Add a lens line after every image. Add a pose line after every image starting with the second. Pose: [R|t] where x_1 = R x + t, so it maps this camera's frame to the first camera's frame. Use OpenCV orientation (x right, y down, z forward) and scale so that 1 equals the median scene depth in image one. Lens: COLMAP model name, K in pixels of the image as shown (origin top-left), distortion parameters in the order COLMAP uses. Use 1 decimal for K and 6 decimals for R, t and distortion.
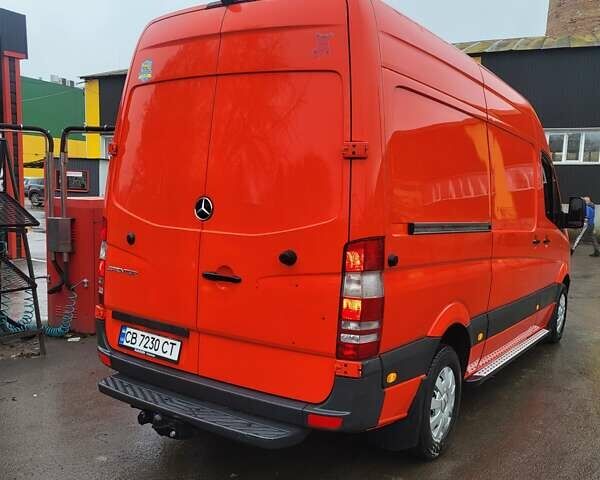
lens RADIAL K [[600.9, 0, 297.4], [0, 600.9, 245.5], [0, 0, 1]] dist [0.041904, 0.000000]
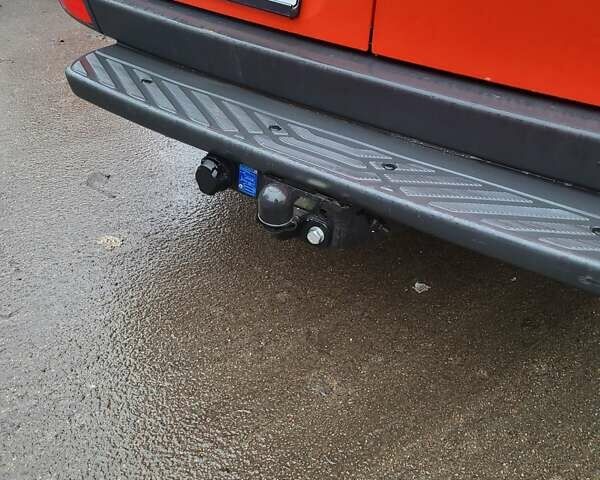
lens RADIAL K [[600.9, 0, 298.1], [0, 600.9, 239.4], [0, 0, 1]] dist [0.041904, 0.000000]
pose [[0.999841, 0.000945, 0.017791, -0.232352], [-0.009726, 0.865617, 0.500612, 0.156203], [-0.014927, -0.500706, 0.865489, 0.750814]]
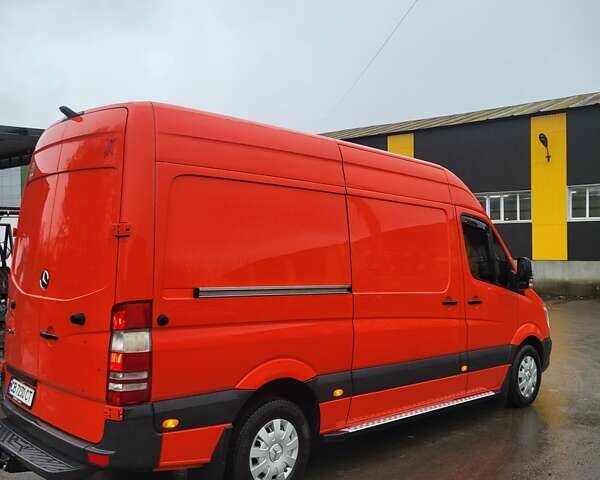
lens RADIAL K [[600.9, 0, 306.5], [0, 600.9, 240.0], [0, 0, 1]] dist [0.041904, 0.000000]
pose [[0.977456, -0.033823, -0.208411, 0.681450], [0.009846, 0.993314, -0.115025, 0.006967], [0.210908, 0.110380, 0.971254, -0.109002]]
